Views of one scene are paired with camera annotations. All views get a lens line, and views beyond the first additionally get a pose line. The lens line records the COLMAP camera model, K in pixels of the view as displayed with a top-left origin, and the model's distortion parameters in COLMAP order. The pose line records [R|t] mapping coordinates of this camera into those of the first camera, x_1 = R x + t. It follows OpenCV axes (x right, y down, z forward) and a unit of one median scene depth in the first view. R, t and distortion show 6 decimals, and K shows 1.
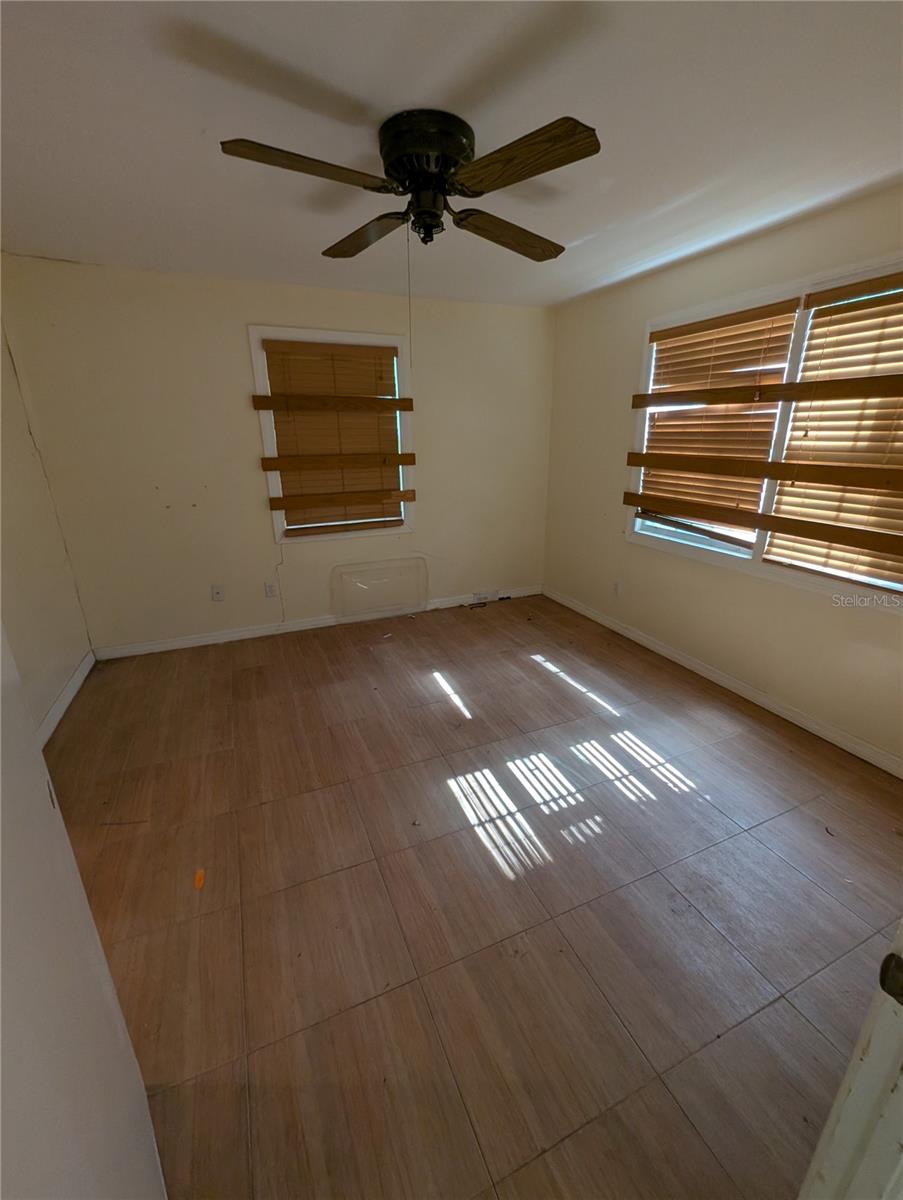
lens RADIAL K [[496.6, 0, 453.8], [0, 496.6, 598.8], [0, 0, 1]] dist [0.004925, -0.002461]
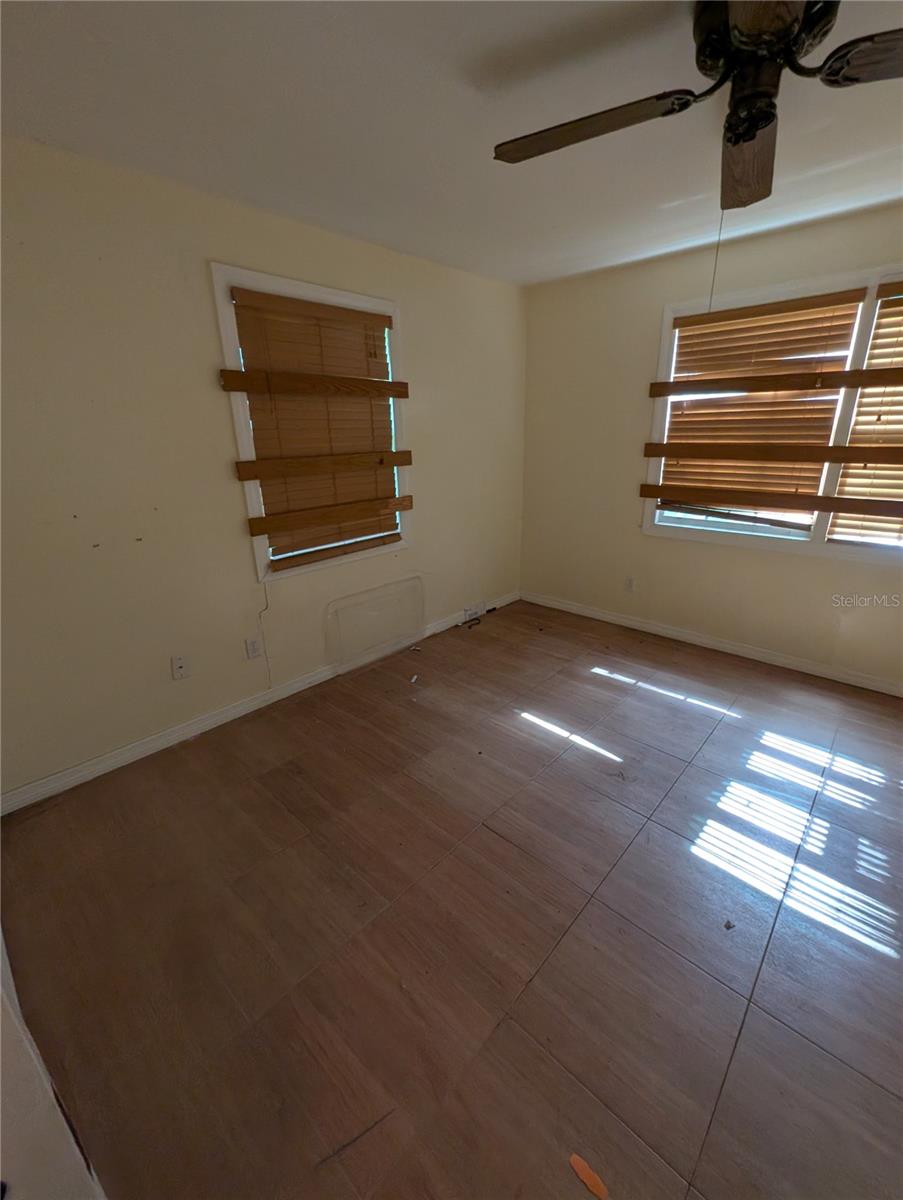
lens RADIAL K [[496.6, 0, 453.3], [0, 496.6, 598.8], [0, 0, 1]] dist [0.004925, -0.002461]
pose [[0.915481, -0.138392, 0.377811, -0.425792], [0.139409, 0.989924, 0.024805, -0.075930], [-0.377437, 0.029962, 0.925550, 0.274221]]
